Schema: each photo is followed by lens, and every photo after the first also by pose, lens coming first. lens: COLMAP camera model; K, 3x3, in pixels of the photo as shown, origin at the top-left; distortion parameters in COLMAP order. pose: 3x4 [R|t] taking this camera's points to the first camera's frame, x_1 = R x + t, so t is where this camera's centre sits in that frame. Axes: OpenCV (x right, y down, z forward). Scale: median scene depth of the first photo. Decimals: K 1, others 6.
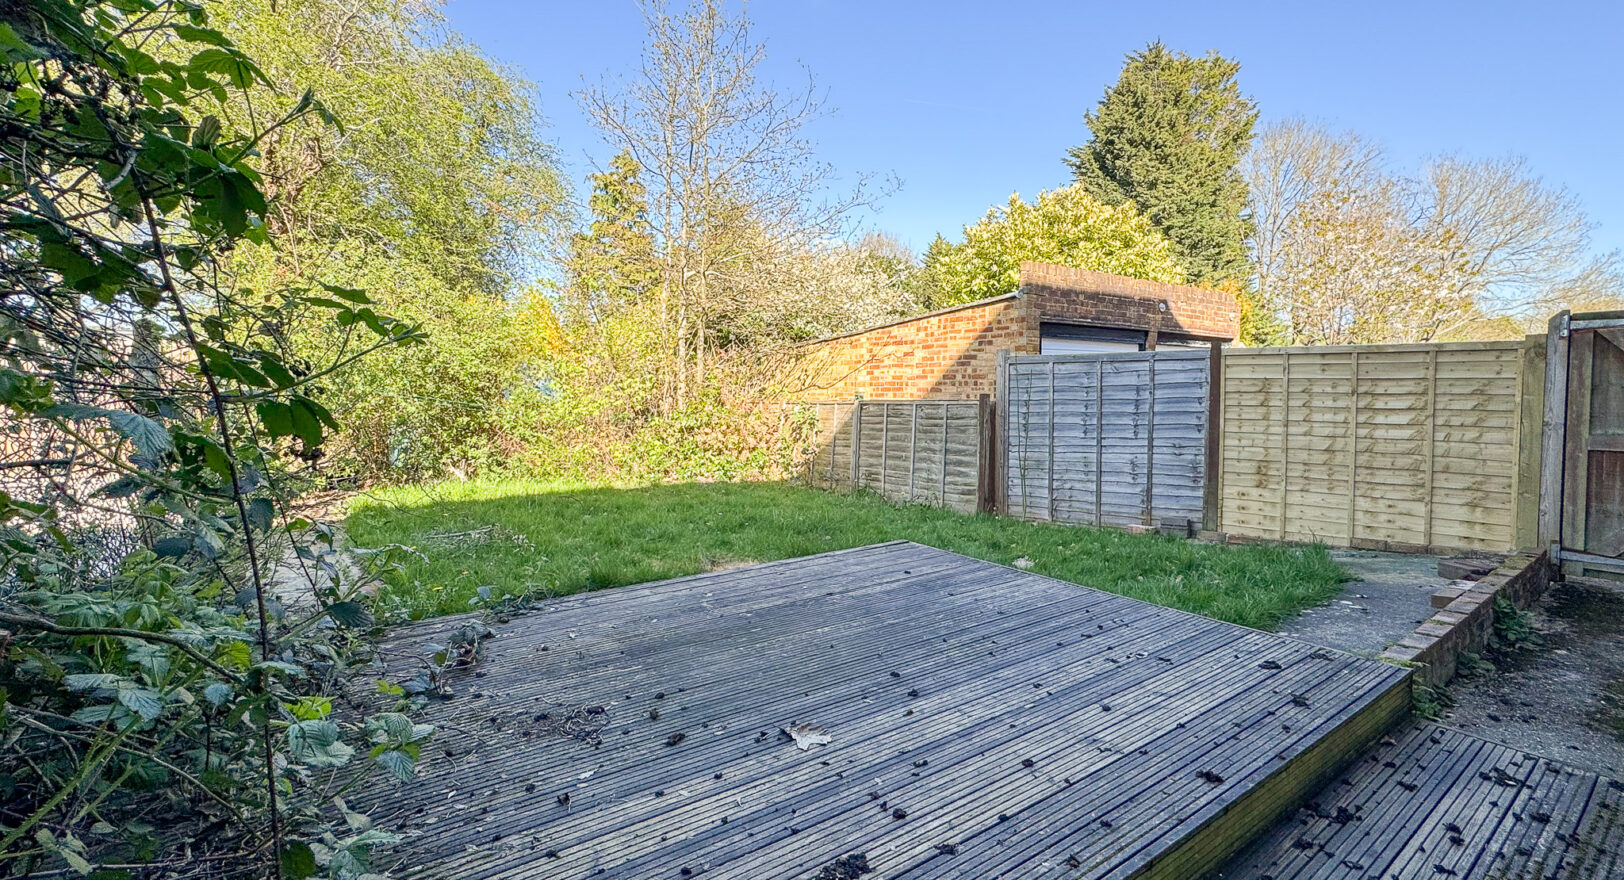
lens RADIAL K [[711.6, 0, 812.0], [0, 711.6, 440.0], [0, 0, 1]] dist [-0.029007, 0.000561]
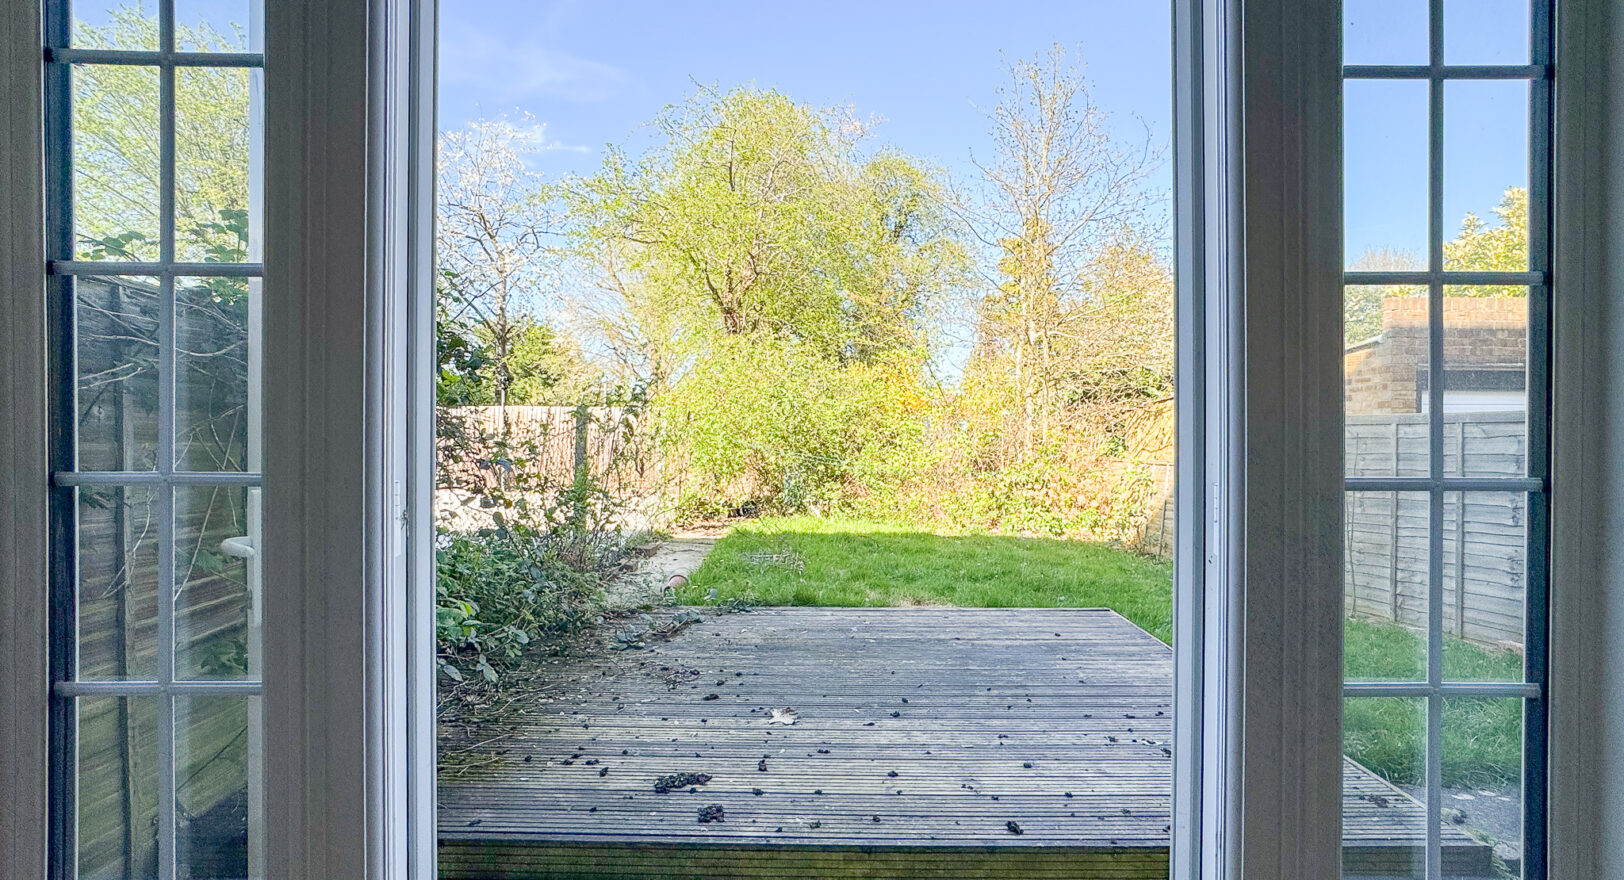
lens RADIAL K [[711.6, 0, 812.0], [0, 711.6, 440.0], [0, 0, 1]] dist [-0.029007, 0.000561]
pose [[0.808337, 0.012167, -0.588595, 0.391306], [-0.051959, 0.997359, -0.050740, -0.022781], [0.586423, 0.071598, 0.806834, -0.051126]]
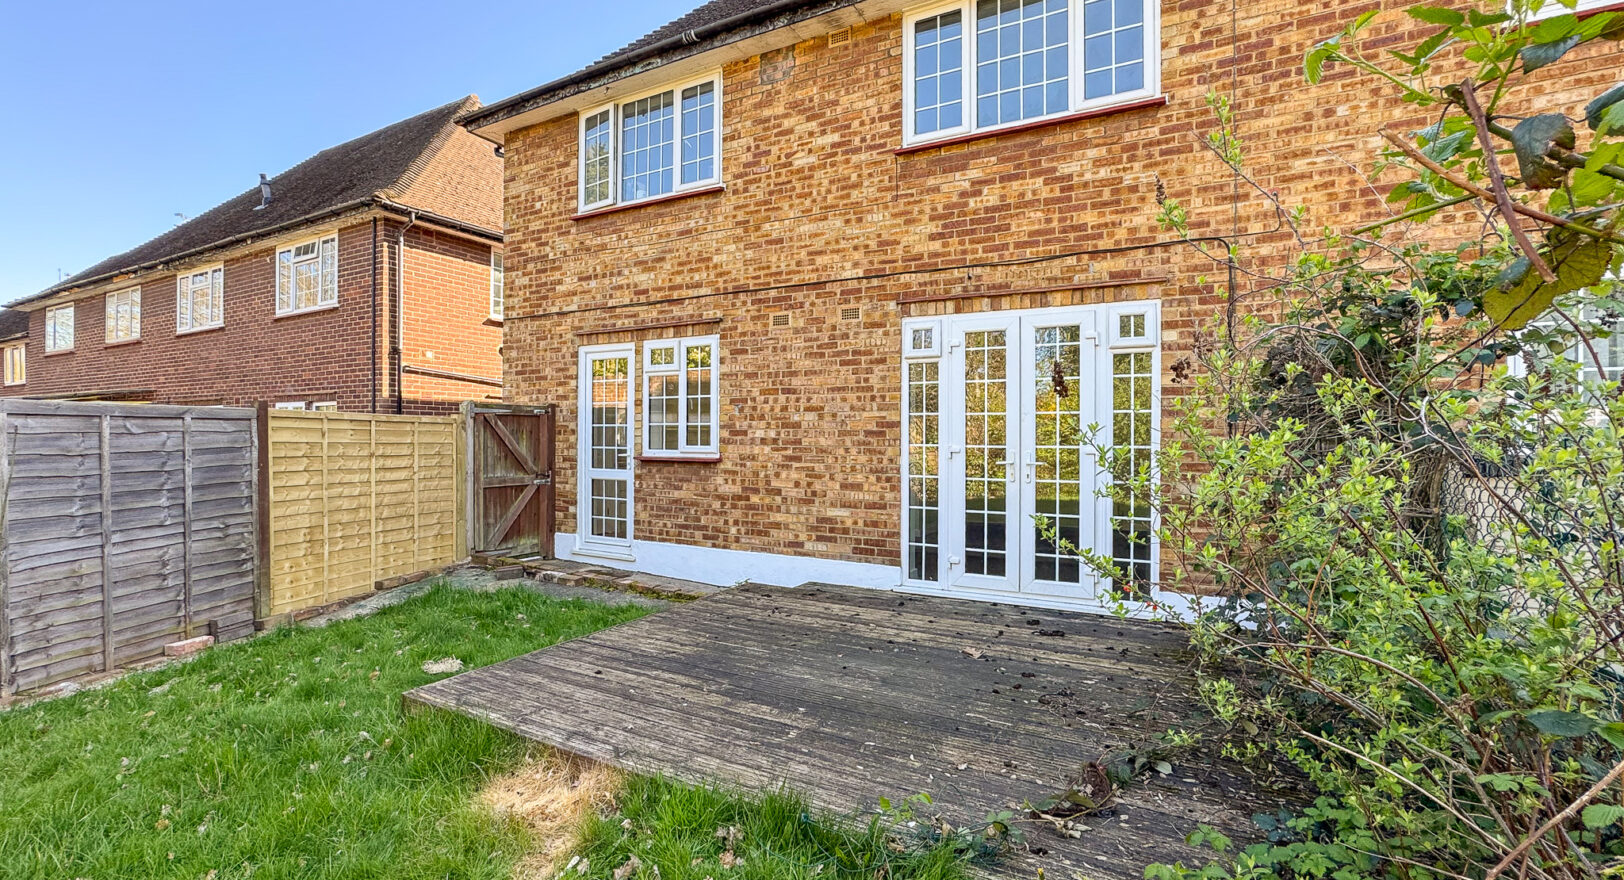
lens RADIAL K [[711.6, 0, 812.0], [0, 711.6, 440.0], [0, 0, 1]] dist [-0.029007, 0.000561]
pose [[-0.457812, 0.001435, 0.889048, -0.662879], [0.062850, 0.997549, 0.030755, -0.093784], [-0.886824, 0.069956, -0.456781, 1.003334]]
